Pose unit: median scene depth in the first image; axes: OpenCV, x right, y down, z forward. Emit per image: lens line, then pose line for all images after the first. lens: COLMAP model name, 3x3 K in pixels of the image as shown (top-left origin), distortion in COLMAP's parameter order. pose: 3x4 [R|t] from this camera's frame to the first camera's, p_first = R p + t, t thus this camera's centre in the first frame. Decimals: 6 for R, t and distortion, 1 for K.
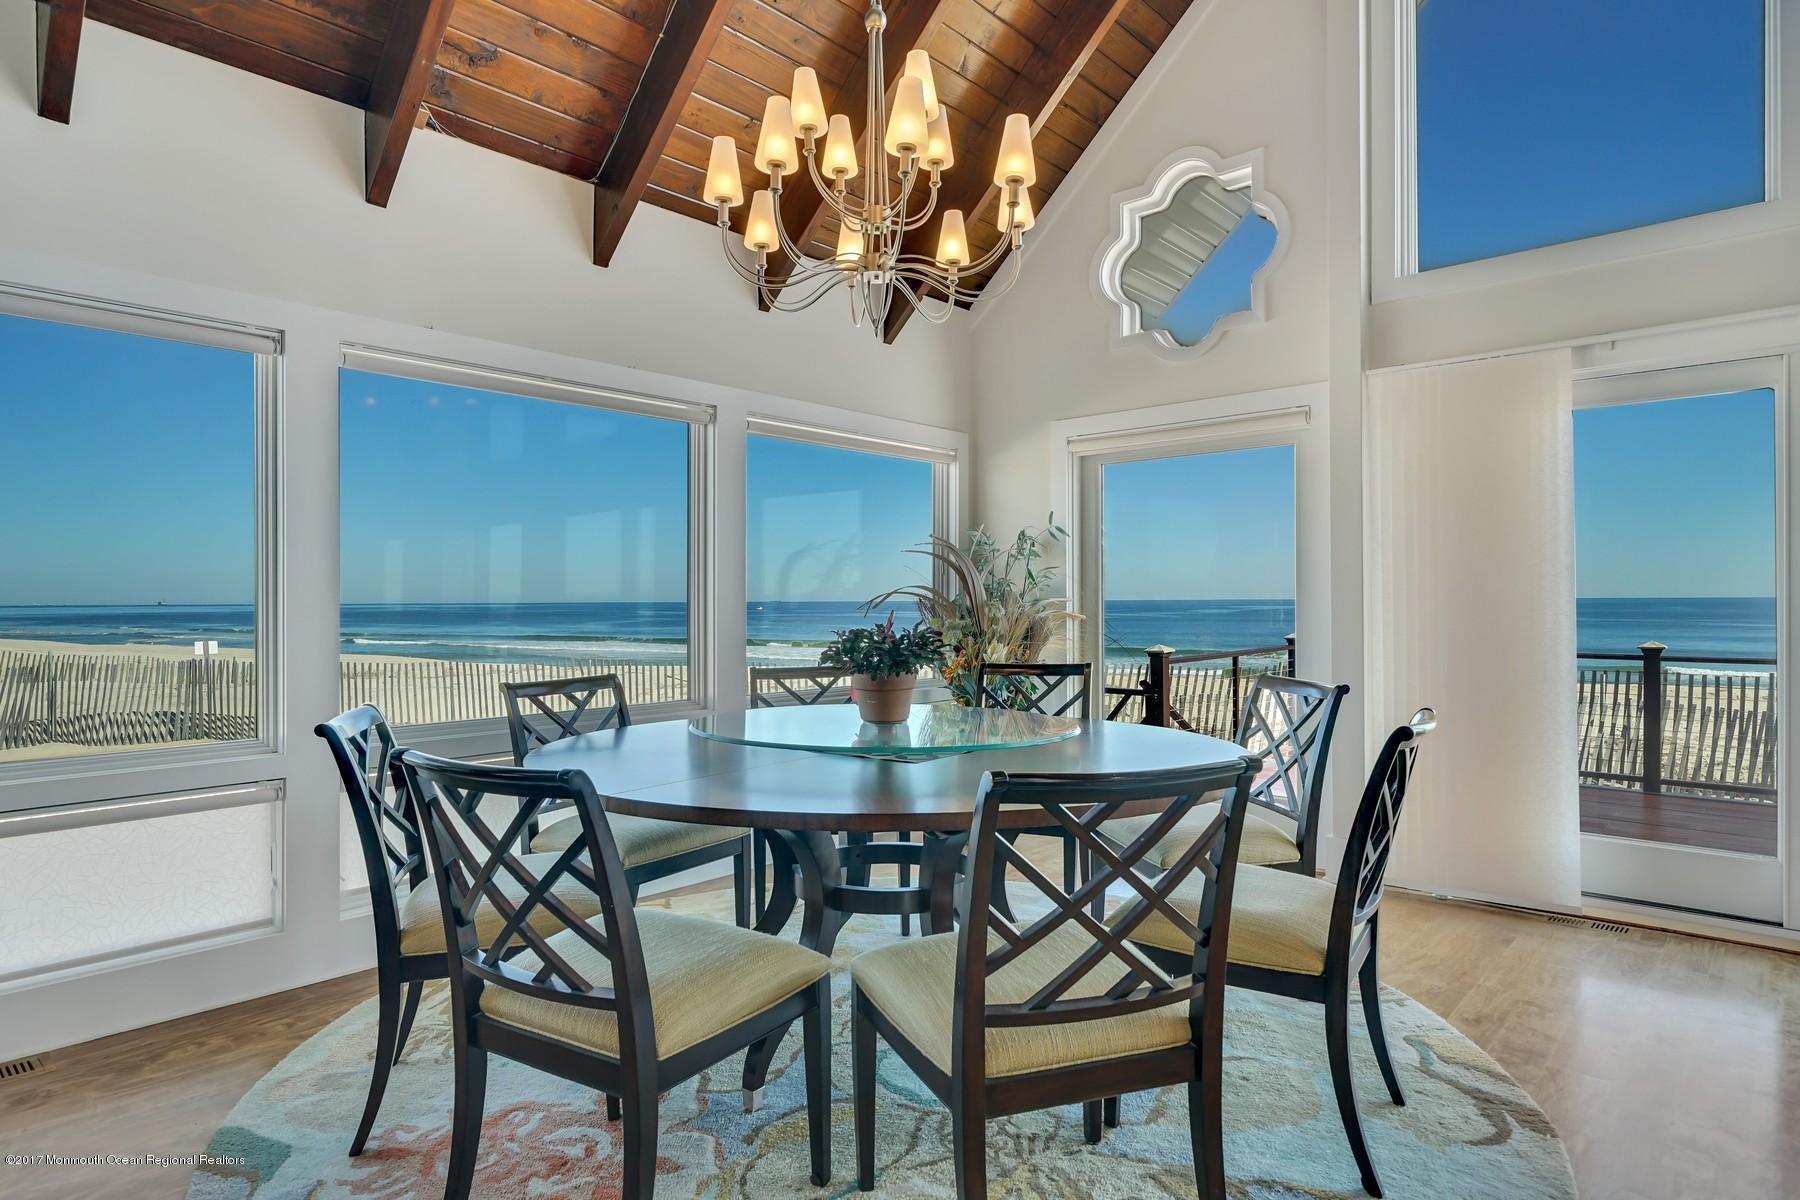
lens RADIAL K [[1004.8, 0, 900.0], [0, 1004.8, 600.0], [0, 0, 1]] dist [-0.003713, -0.000554]
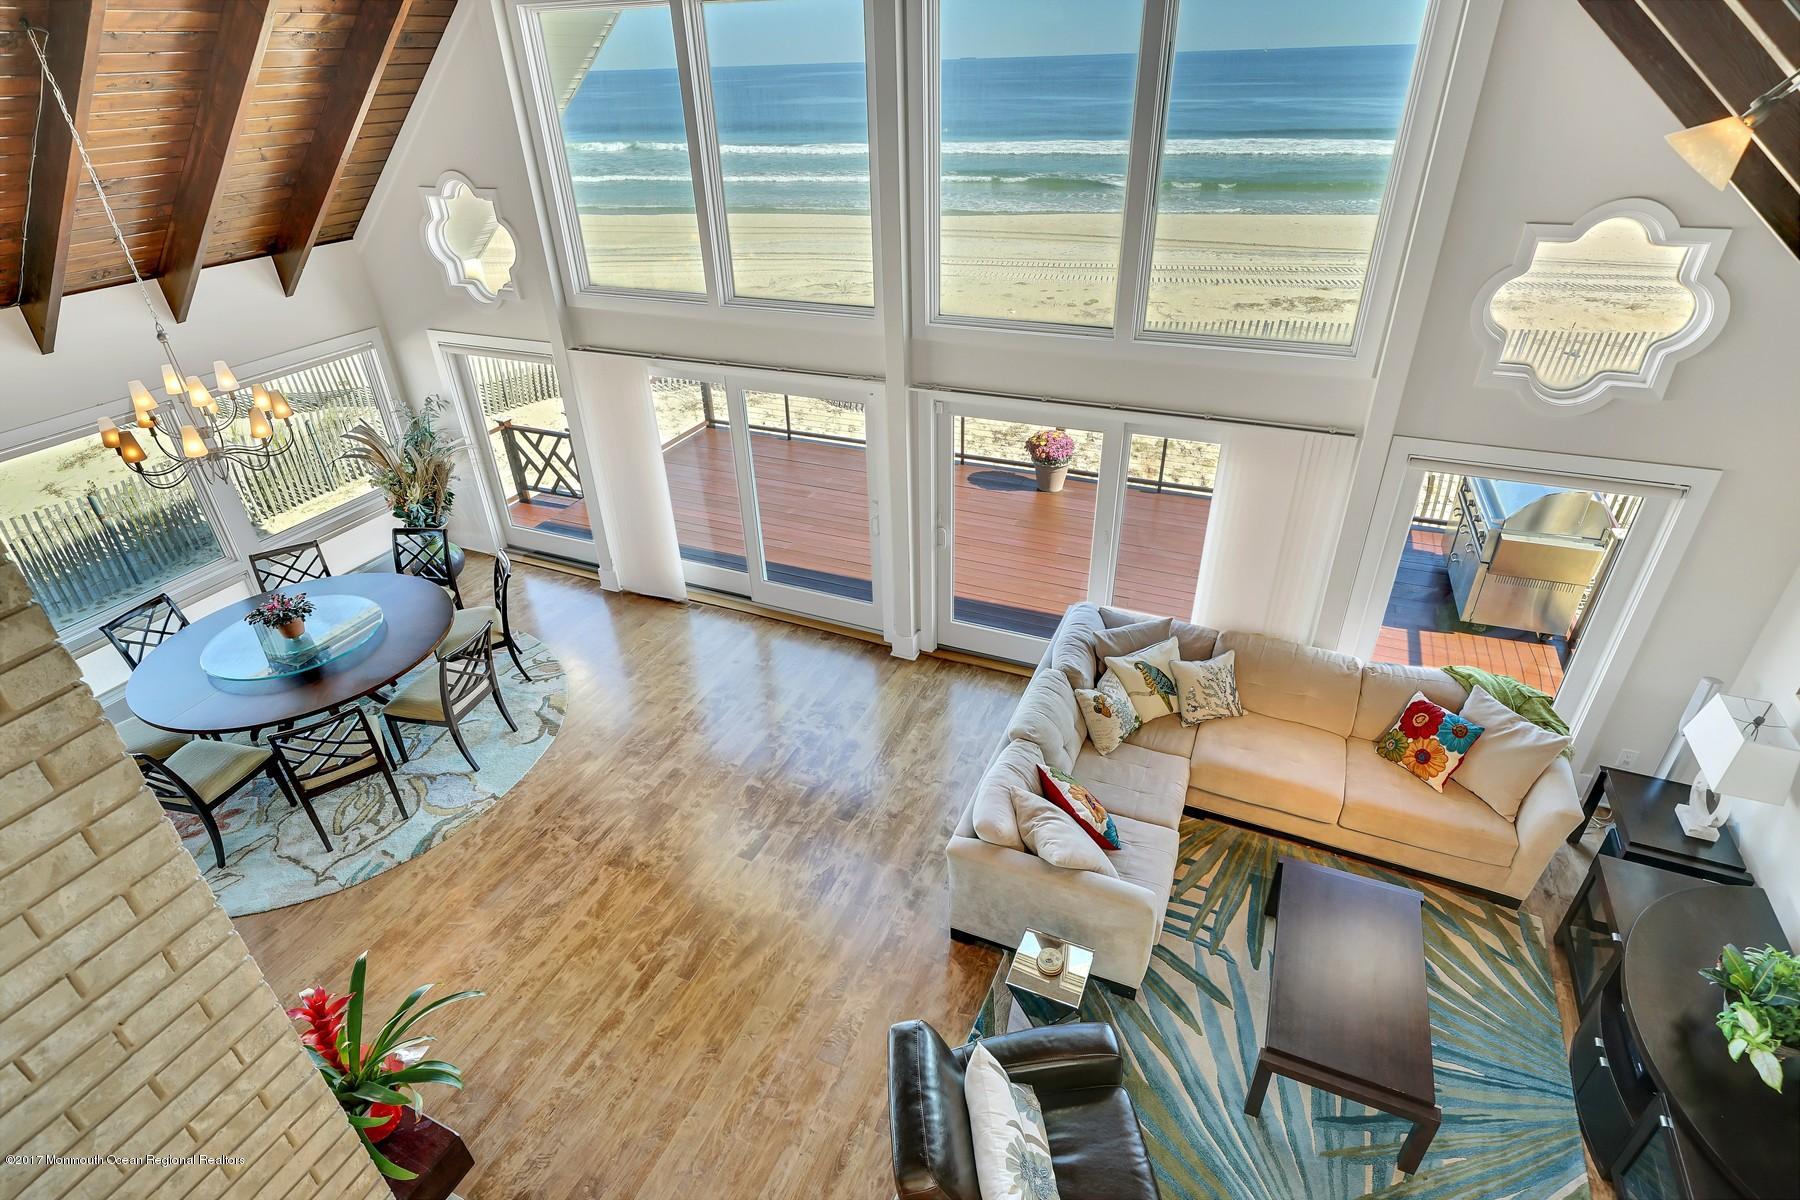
lens RADIAL K [[909.1, 0, 900.0], [0, 909.1, 600.0], [0, 0, 1]] dist [0.000036, 0.000085]
pose [[0.951014, -0.174279, 0.255340, 0.582099], [0.020798, 0.860147, 0.509621, -0.727693], [-0.308446, -0.479347, 0.821637, -0.848990]]
